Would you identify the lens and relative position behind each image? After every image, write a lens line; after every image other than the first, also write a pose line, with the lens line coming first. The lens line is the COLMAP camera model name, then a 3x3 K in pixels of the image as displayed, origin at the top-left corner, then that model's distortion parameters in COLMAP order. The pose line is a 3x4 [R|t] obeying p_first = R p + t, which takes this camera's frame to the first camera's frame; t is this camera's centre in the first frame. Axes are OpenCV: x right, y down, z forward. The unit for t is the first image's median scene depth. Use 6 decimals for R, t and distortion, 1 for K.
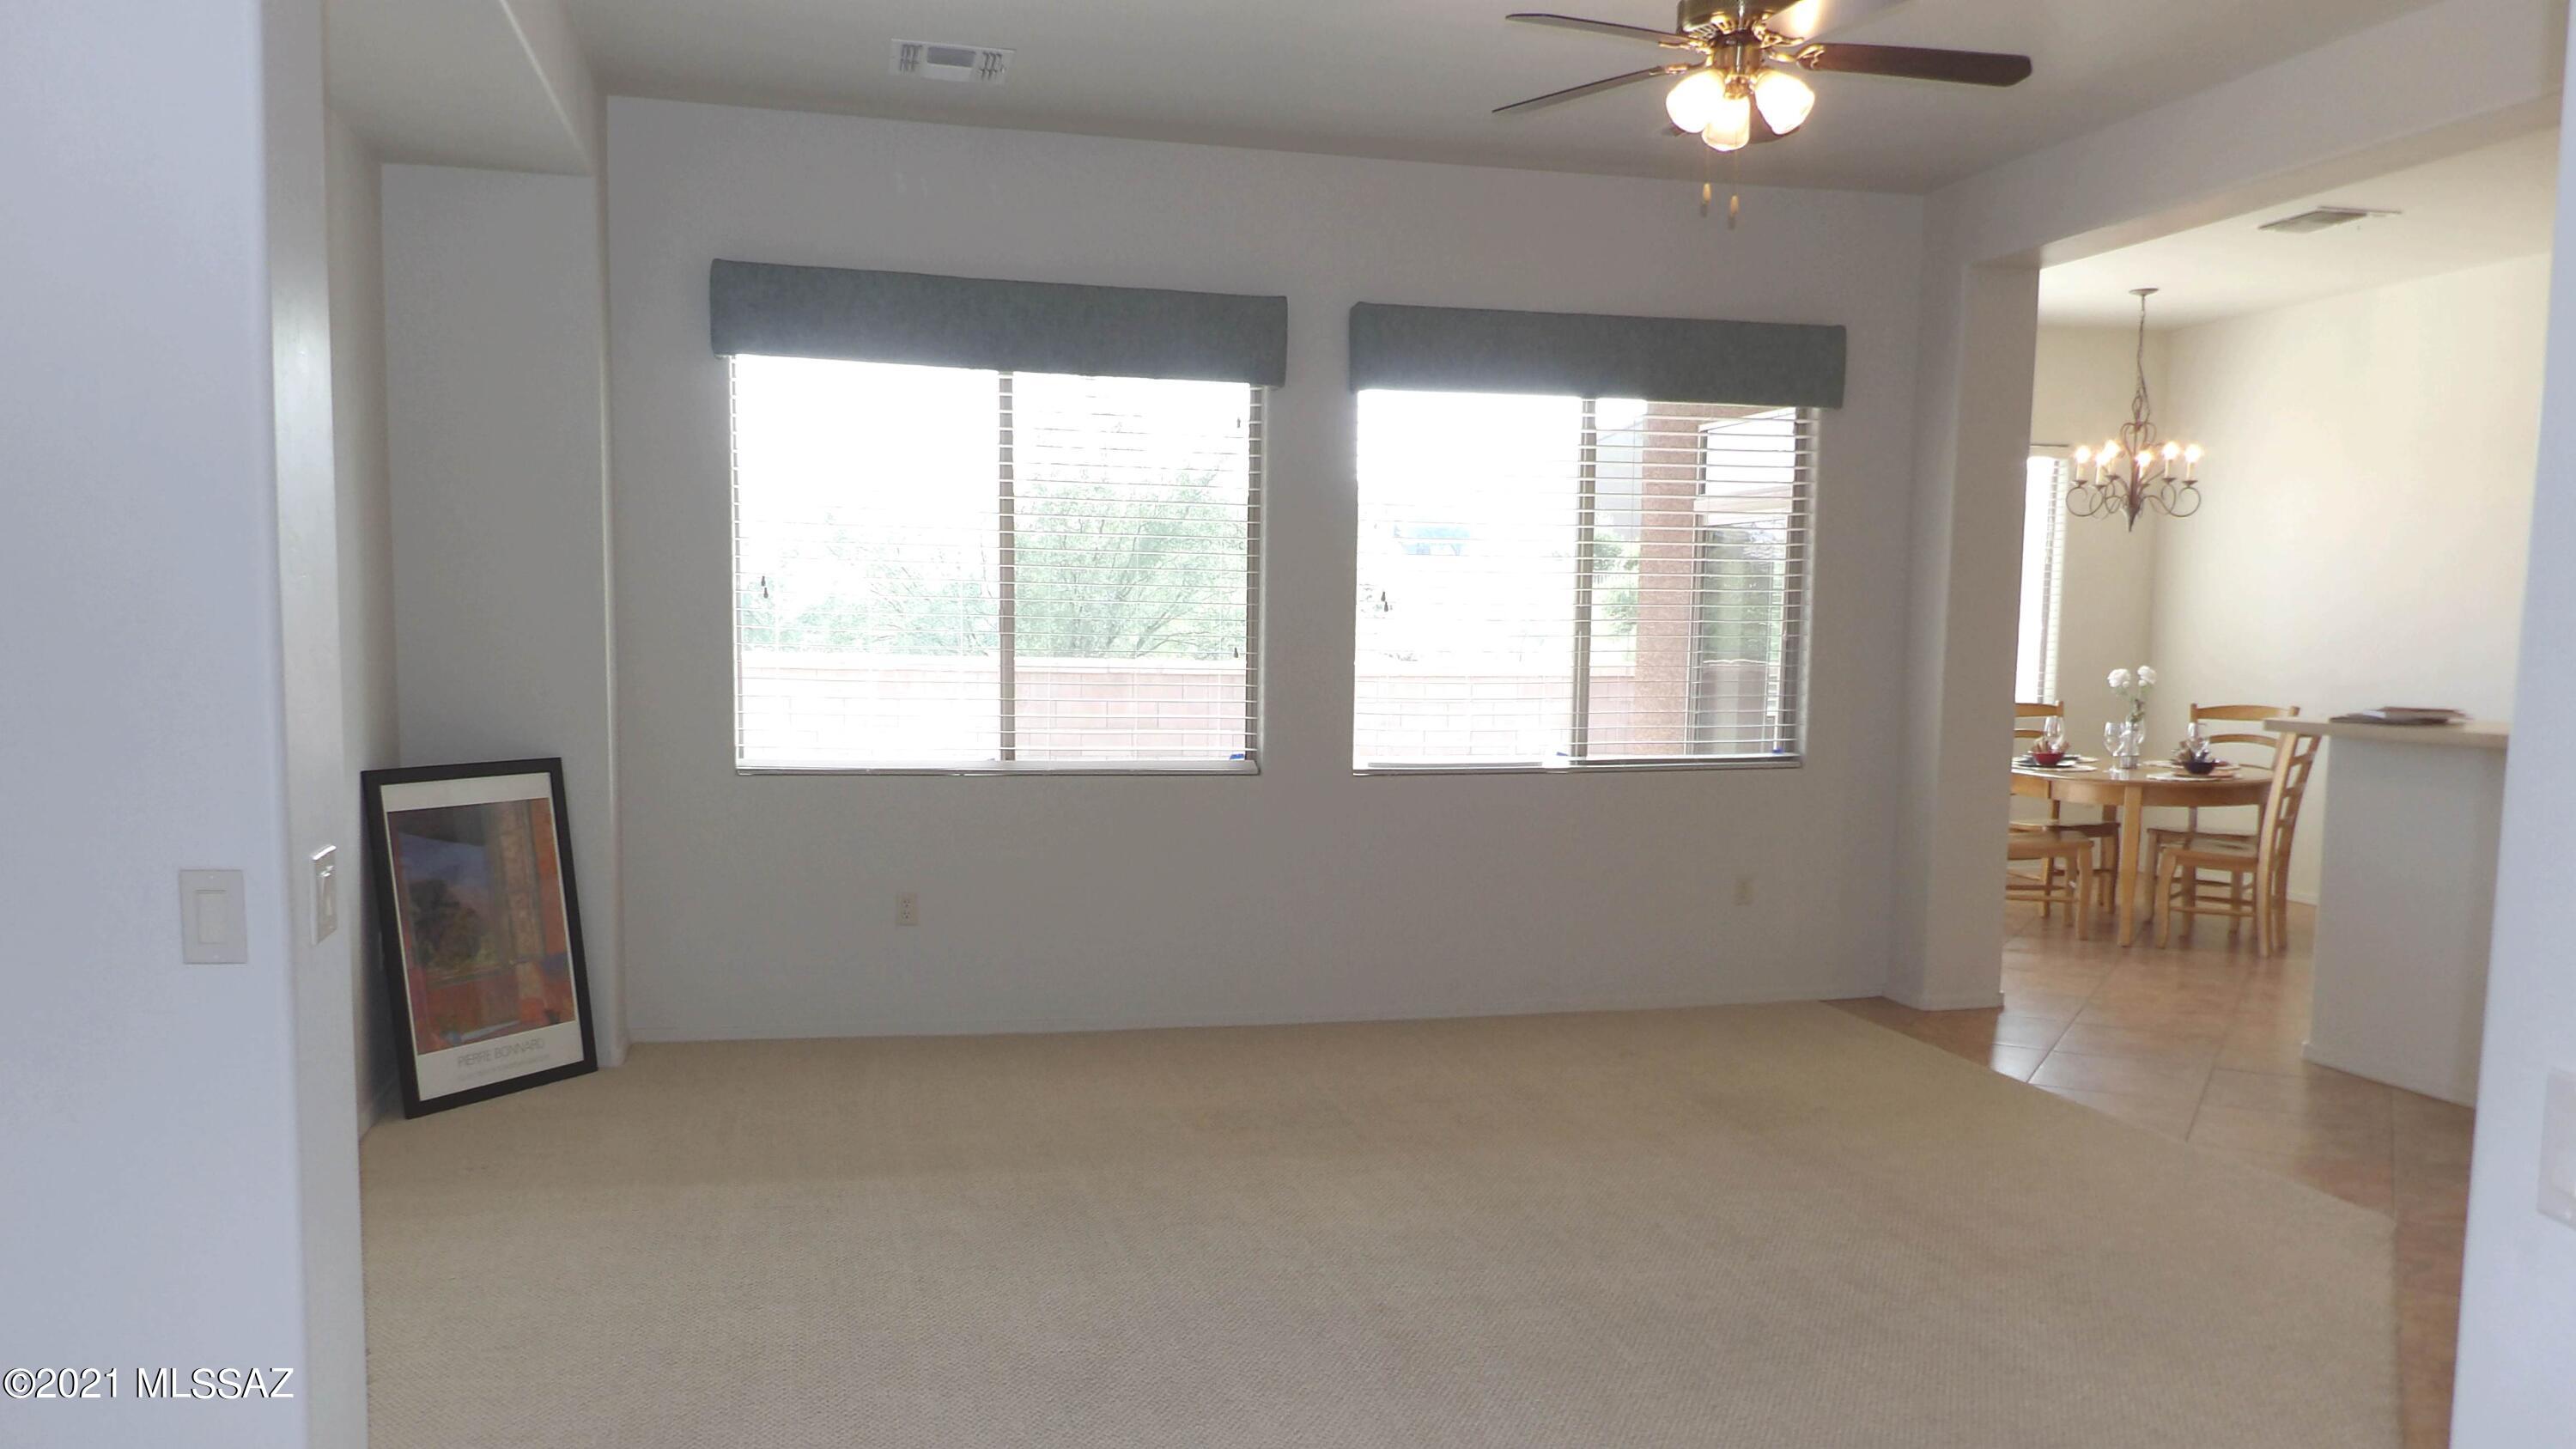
lens RADIAL K [[1857.6, 0, 1289.0], [0, 1857.6, 726.0], [0, 0, 1]] dist [0.014295, 0.008351]
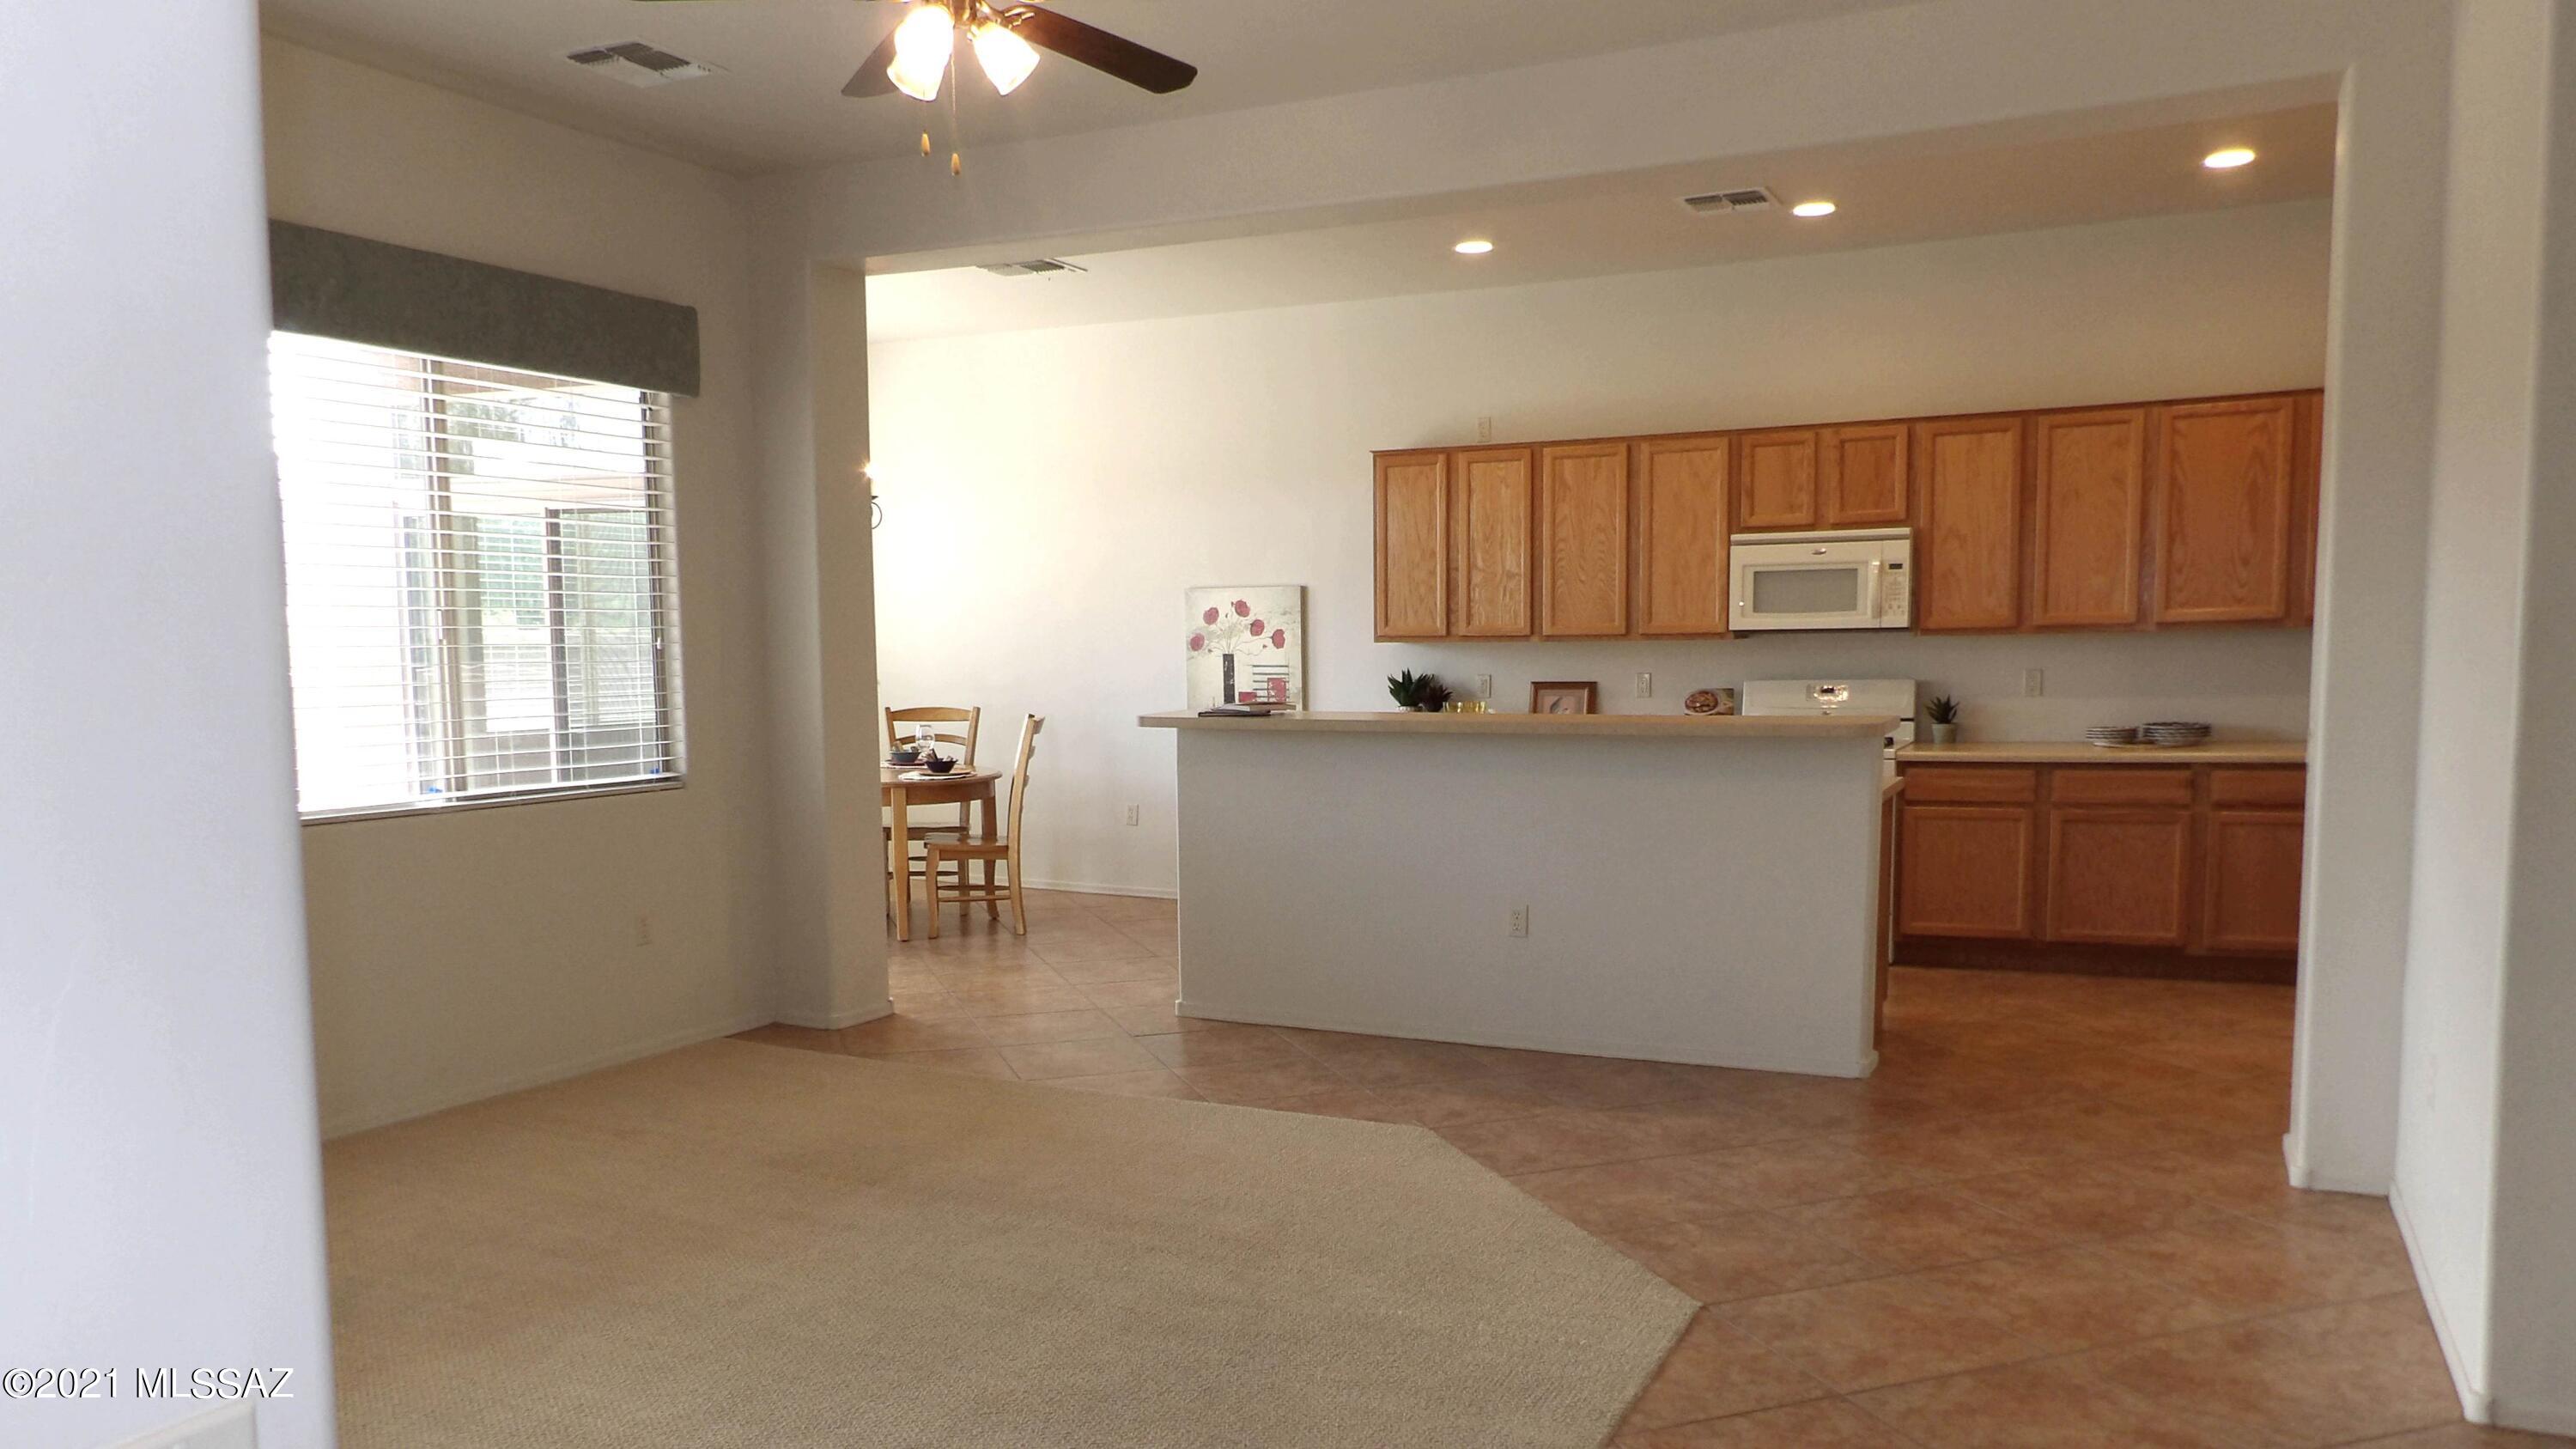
lens RADIAL K [[1857.6, 0, 1264.6], [0, 1857.6, 749.6], [0, 0, 1]] dist [0.014295, 0.008351]
pose [[0.656865, -0.048126, 0.752470, -0.220102], [0.044364, 0.998699, 0.025148, -0.006574], [-0.752702, 0.016864, 0.658146, 0.183829]]
